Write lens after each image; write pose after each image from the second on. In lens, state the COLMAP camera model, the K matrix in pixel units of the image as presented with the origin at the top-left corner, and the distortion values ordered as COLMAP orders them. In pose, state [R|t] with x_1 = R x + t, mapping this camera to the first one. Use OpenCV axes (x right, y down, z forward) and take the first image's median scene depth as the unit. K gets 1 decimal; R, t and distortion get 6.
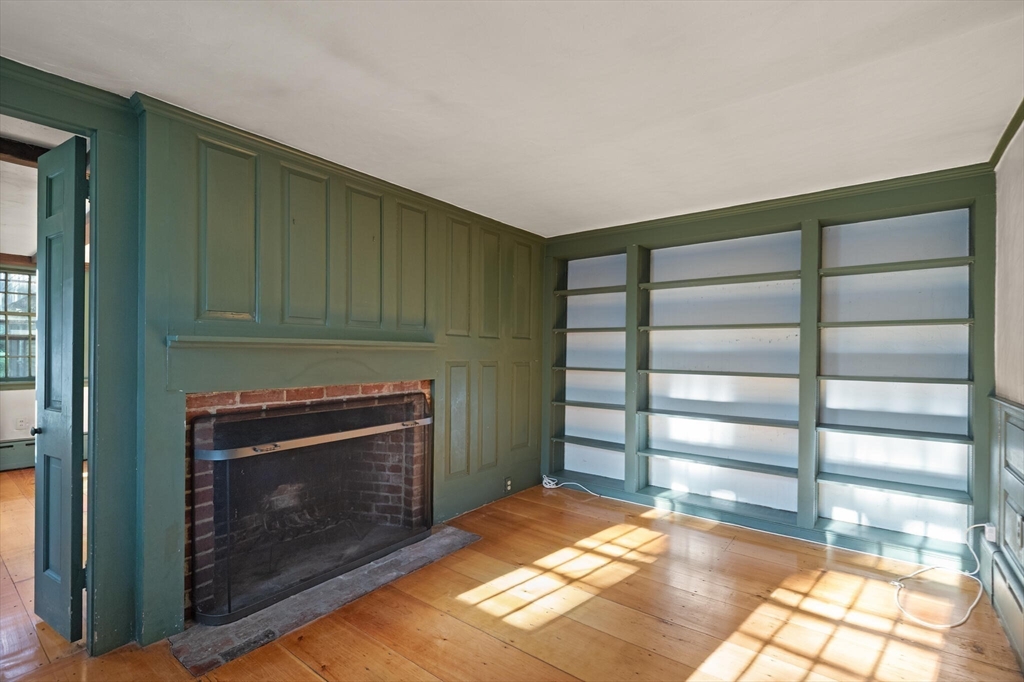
lens RADIAL K [[466.1, 0, 508.8], [0, 466.1, 361.1], [0, 0, 1]] dist [0.009032, -0.003286]
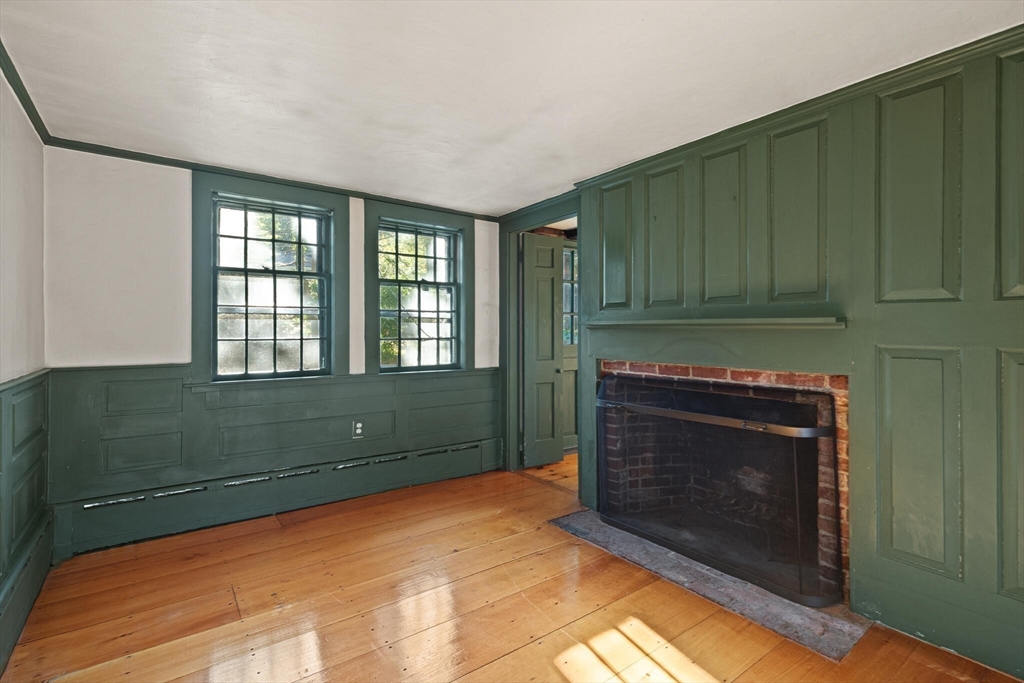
lens RADIAL K [[466.1, 0, 510.0], [0, 466.1, 340.7], [0, 0, 1]] dist [0.009032, -0.003286]
pose [[-0.264464, 0.015903, -0.964264, 0.671865], [-0.021236, 0.999526, 0.022308, -0.013994], [0.964162, 0.026376, -0.264001, 0.869594]]
